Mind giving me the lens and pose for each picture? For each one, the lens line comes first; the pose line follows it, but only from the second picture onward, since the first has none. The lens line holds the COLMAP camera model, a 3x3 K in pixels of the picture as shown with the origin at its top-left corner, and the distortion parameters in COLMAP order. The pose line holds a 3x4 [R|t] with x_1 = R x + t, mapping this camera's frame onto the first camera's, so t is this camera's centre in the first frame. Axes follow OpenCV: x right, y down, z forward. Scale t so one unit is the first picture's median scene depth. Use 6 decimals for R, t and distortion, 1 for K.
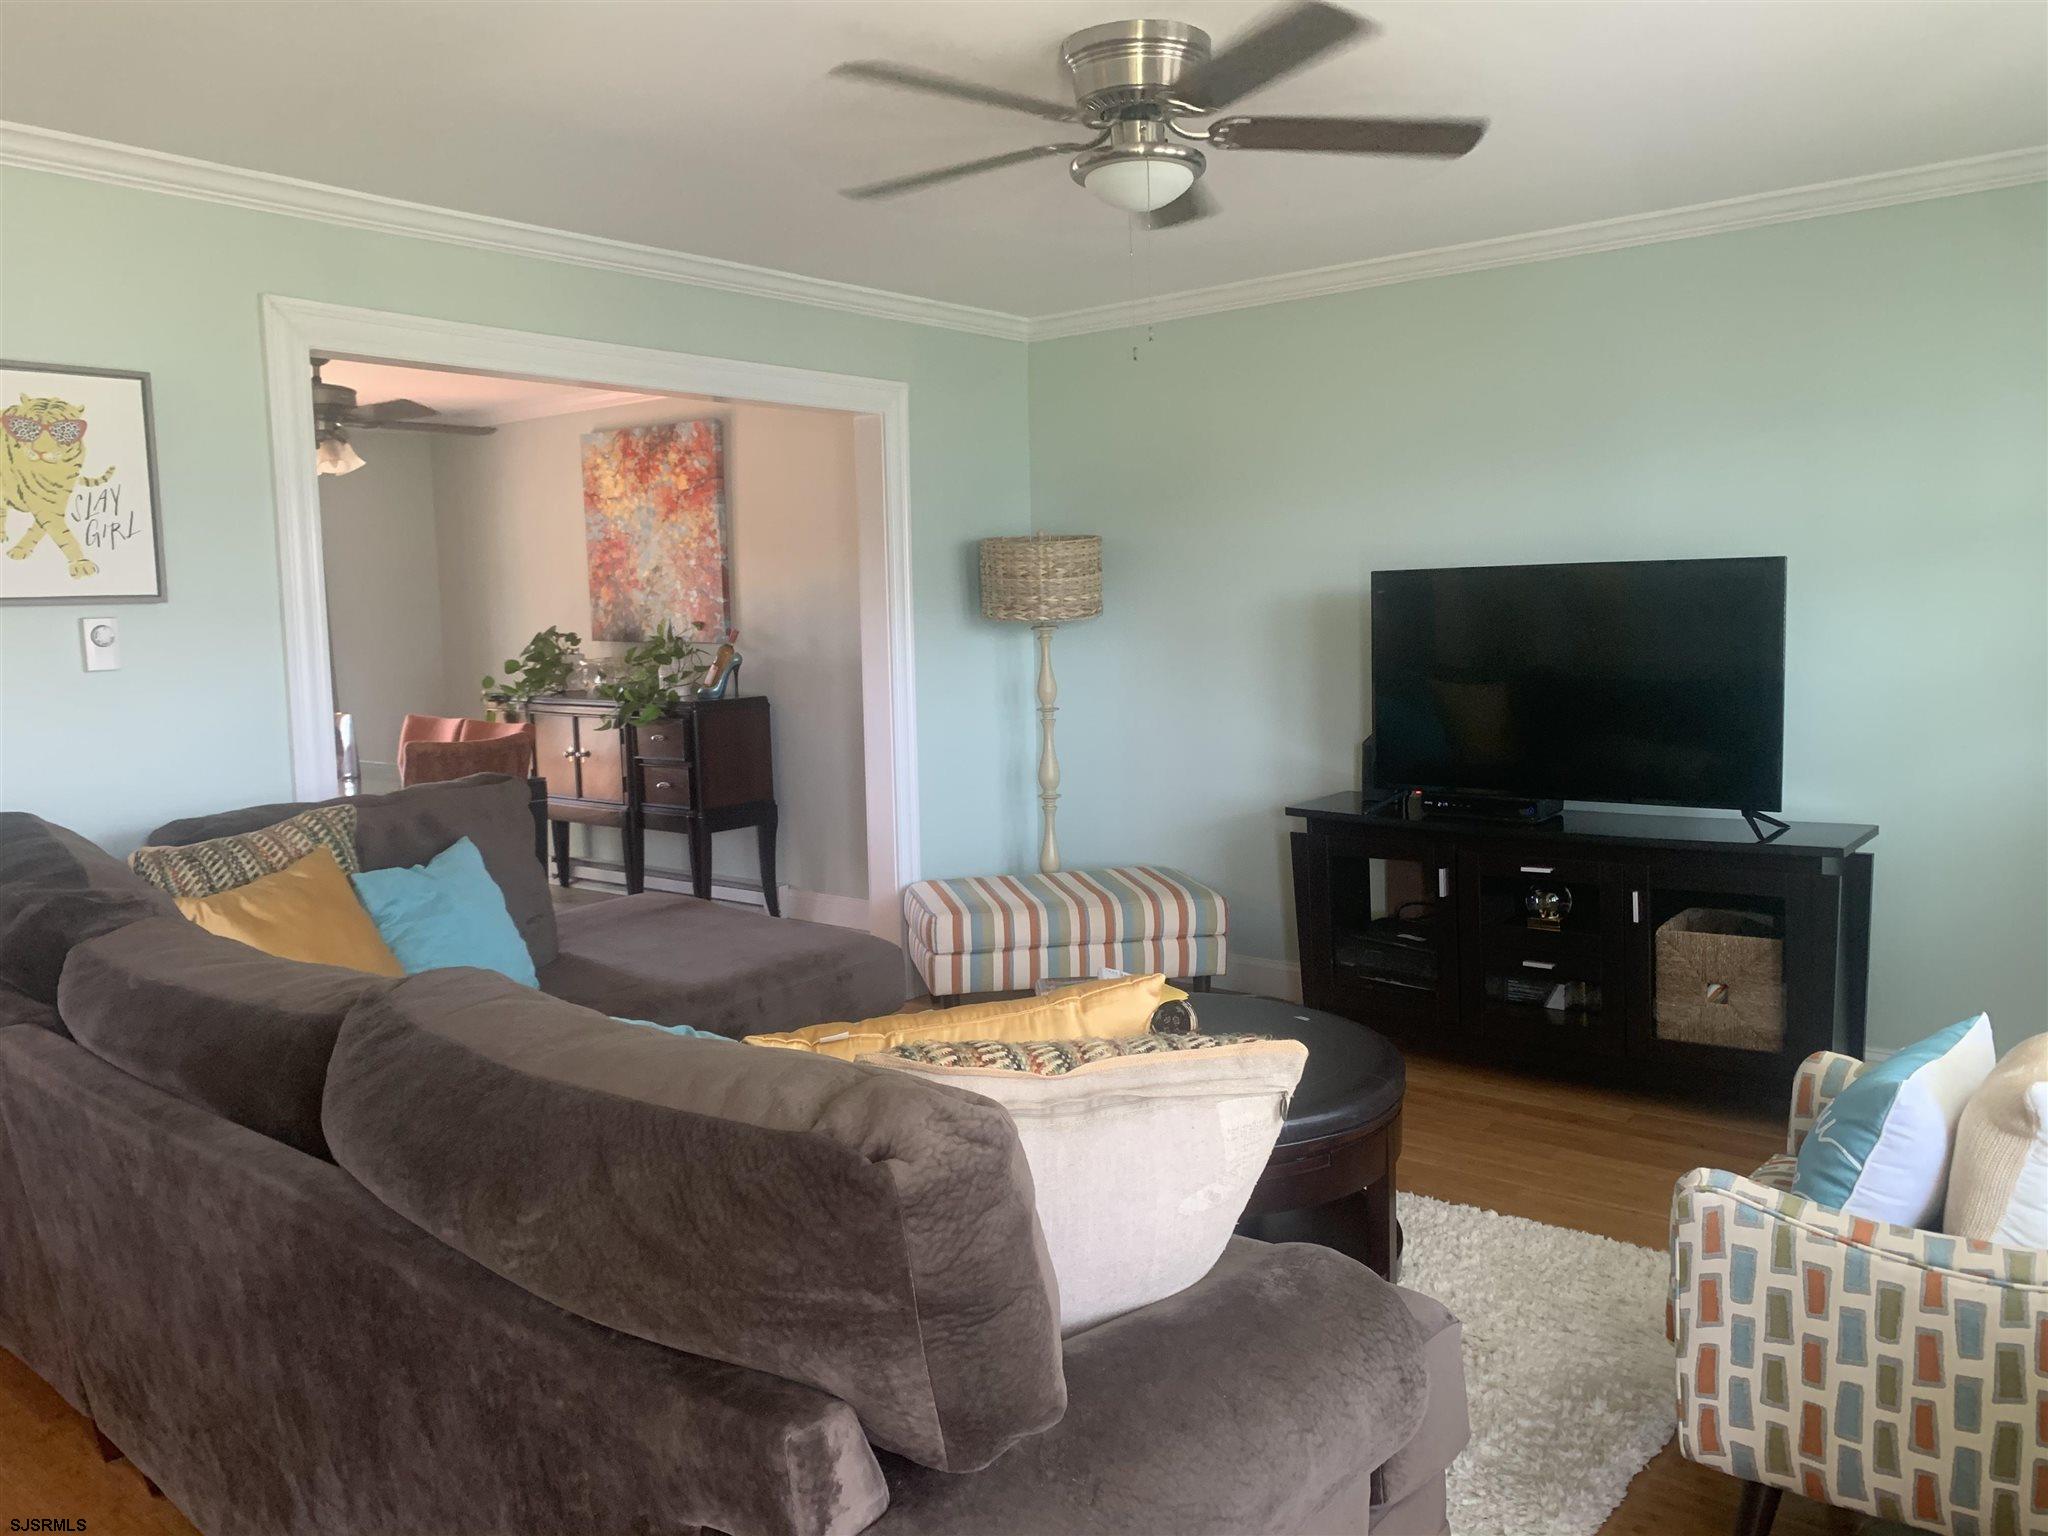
lens RADIAL K [[1558.8, 0, 1024.0], [0, 1558.8, 768.0], [0, 0, 1]] dist [0.066589, -0.095502]
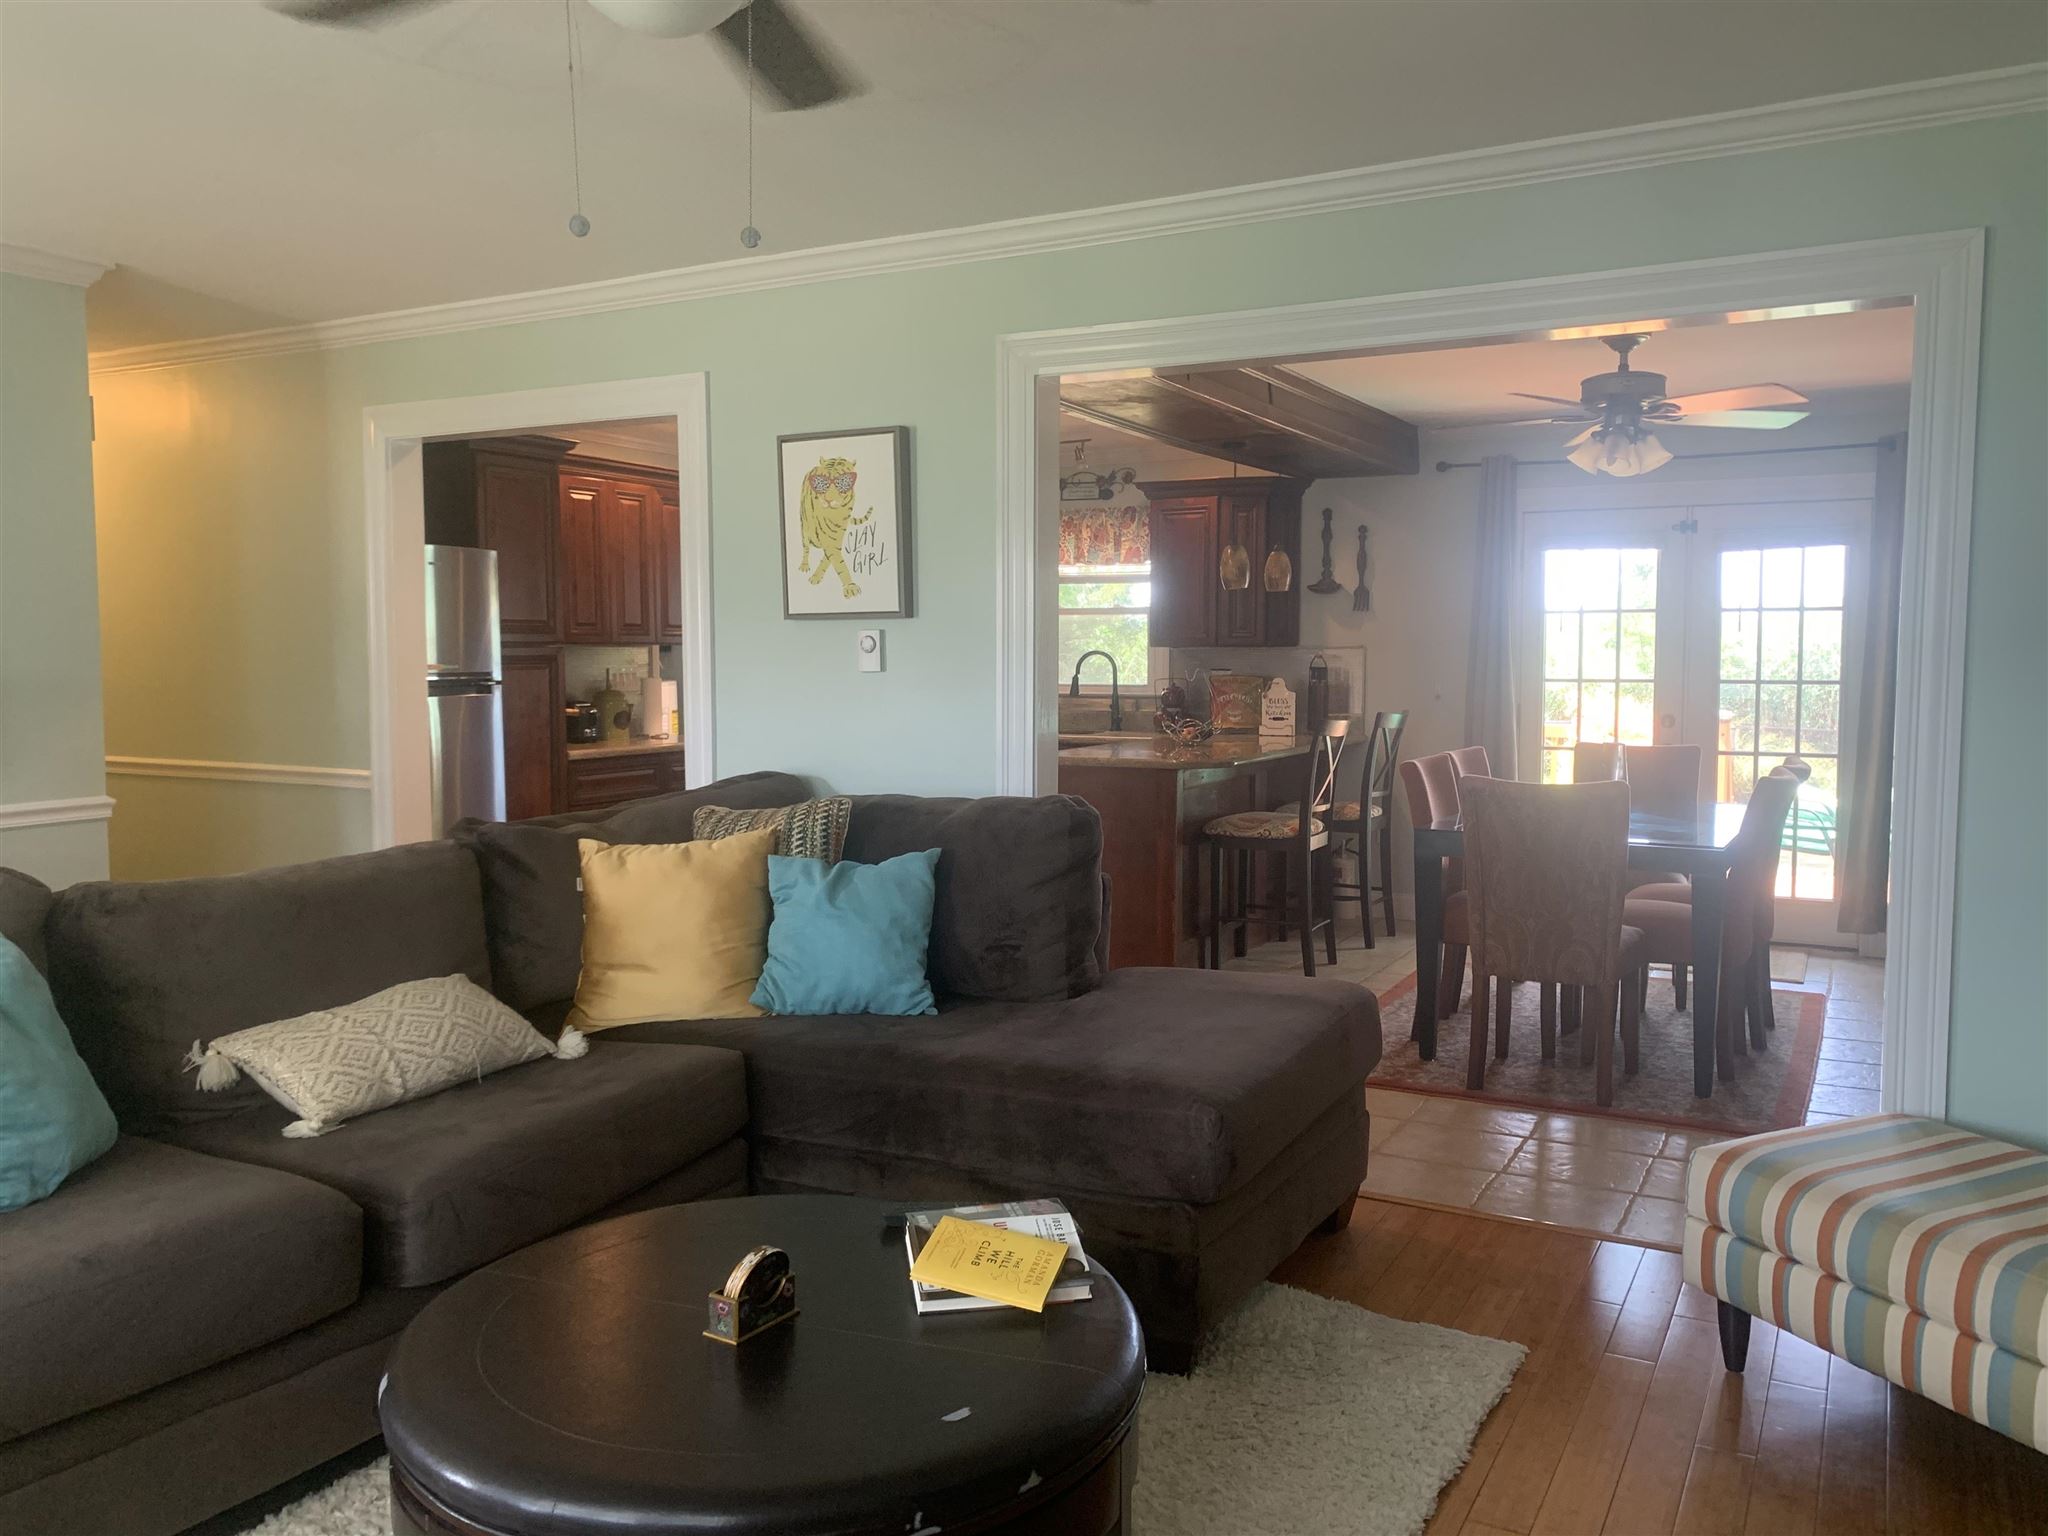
lens RADIAL K [[1570.5, 0, 1016.9], [0, 1570.5, 769.9], [0, 0, 1]] dist [0.089189, -0.129959]
pose [[0.185693, 0.097266, -0.977782, 0.689299], [-0.107492, 0.991127, 0.078180, -0.098568], [0.976711, 0.090586, 0.194501, 0.913661]]
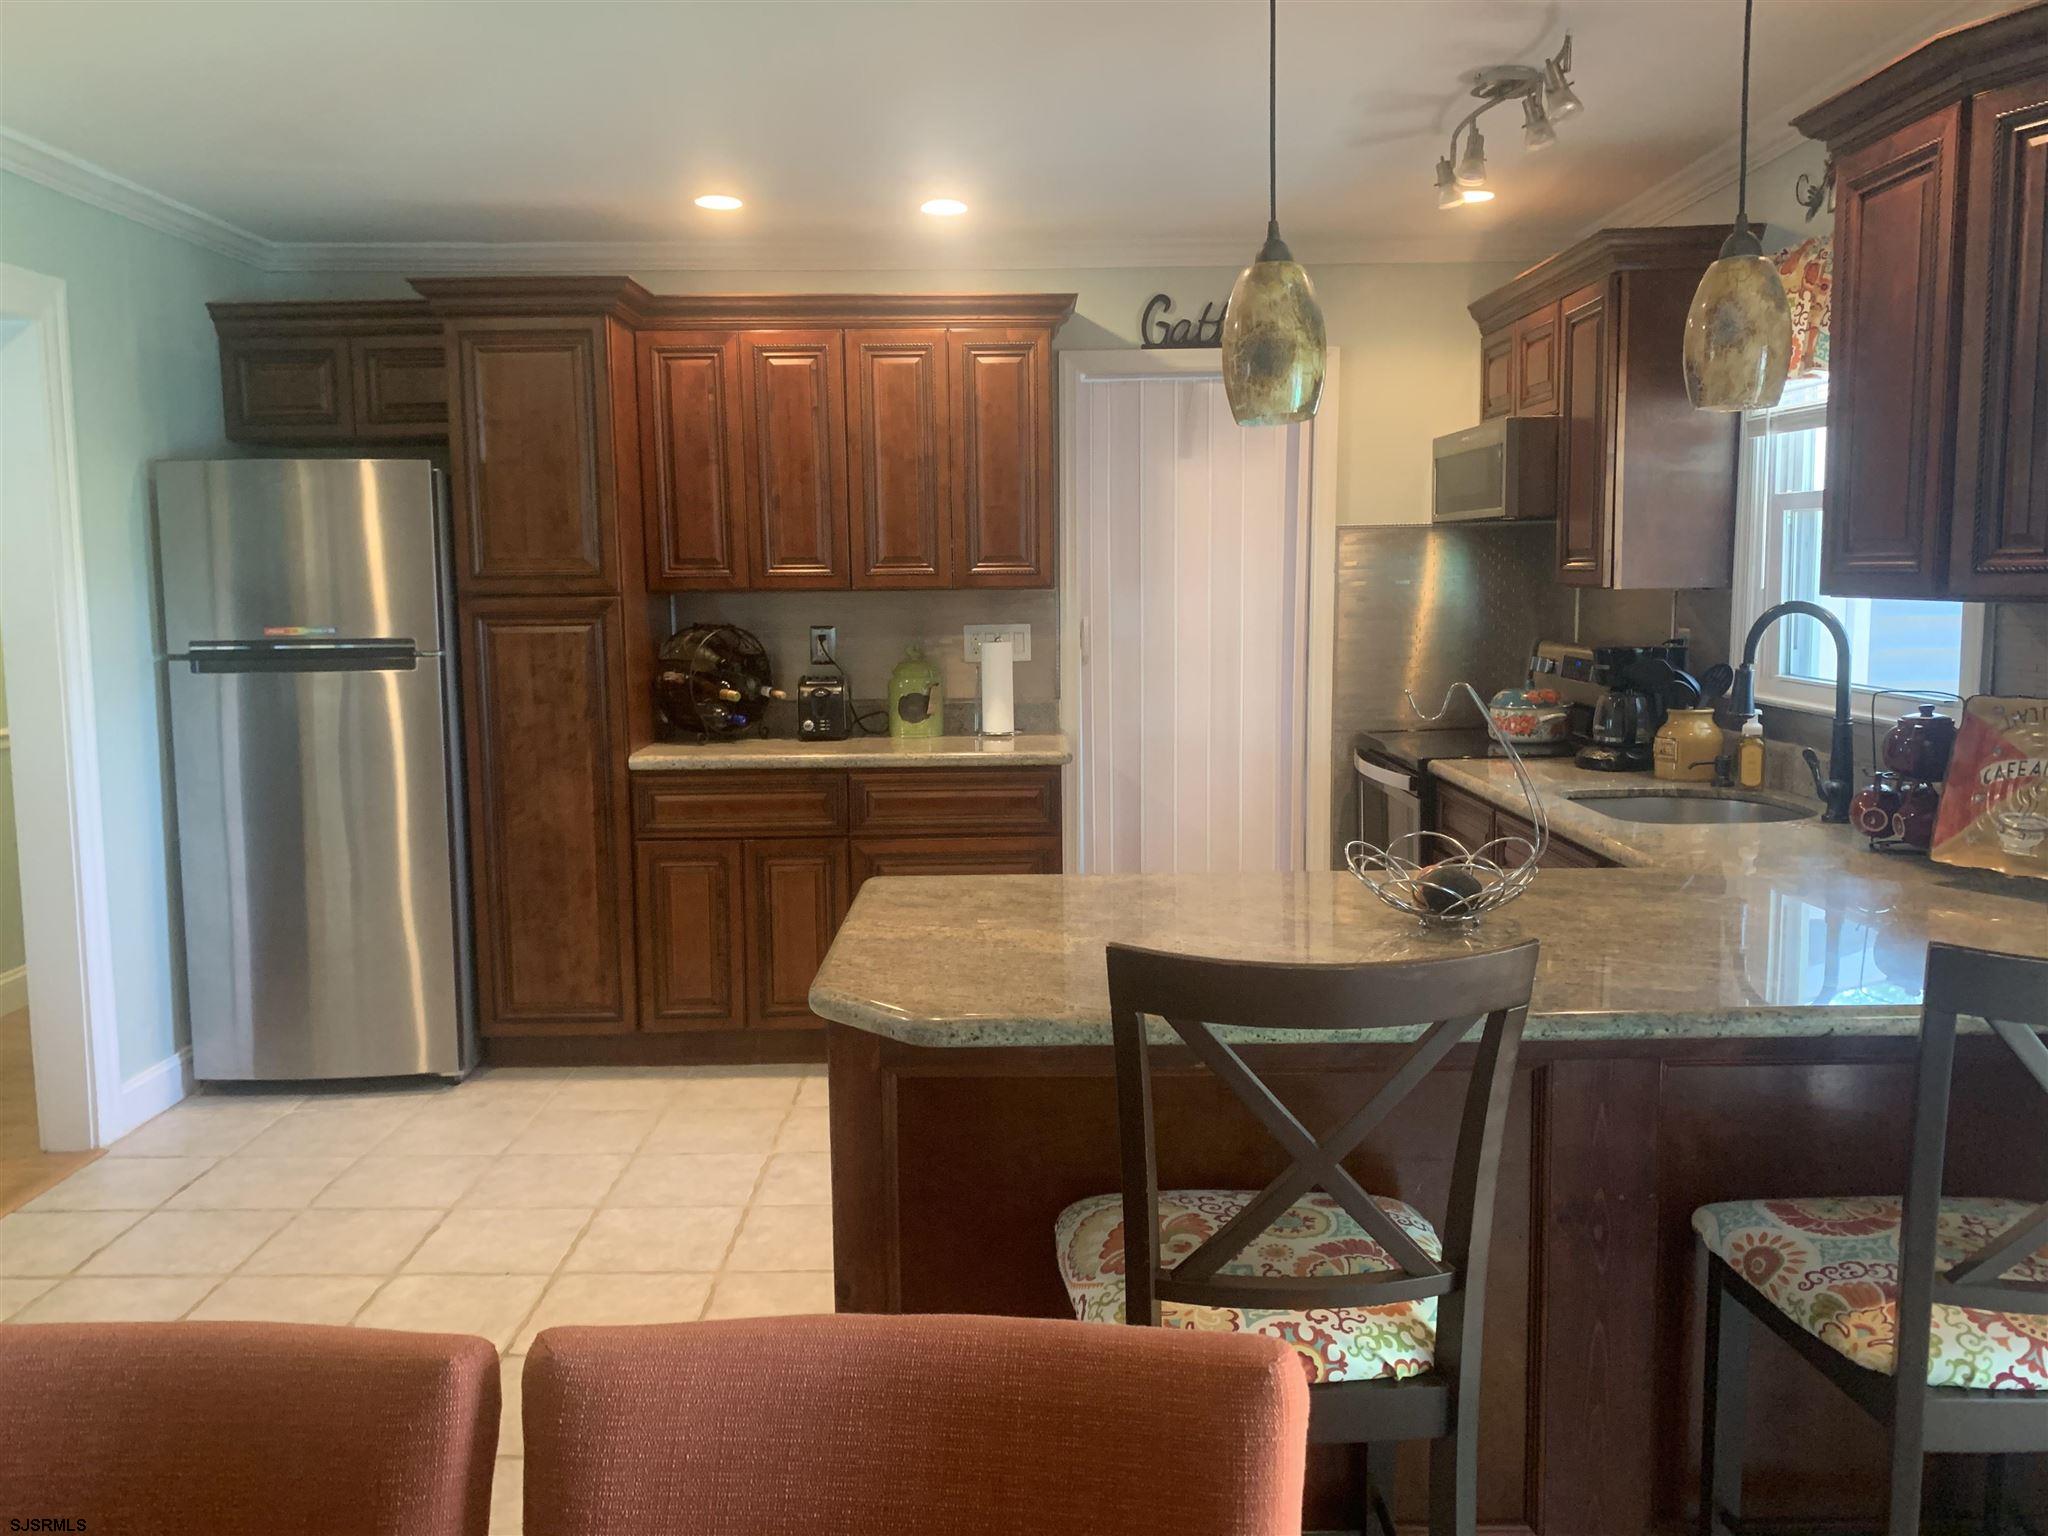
lens RADIAL K [[1596.4, 0, 1025.4], [0, 1596.4, 746.3], [0, 0, 1]] dist [0.041390, -0.046928]
pose [[-0.773436, 0.103999, -0.625284, -0.804492], [-0.037859, 0.977109, 0.209345, -0.205703], [0.632742, 0.185588, -0.751794, 1.963804]]
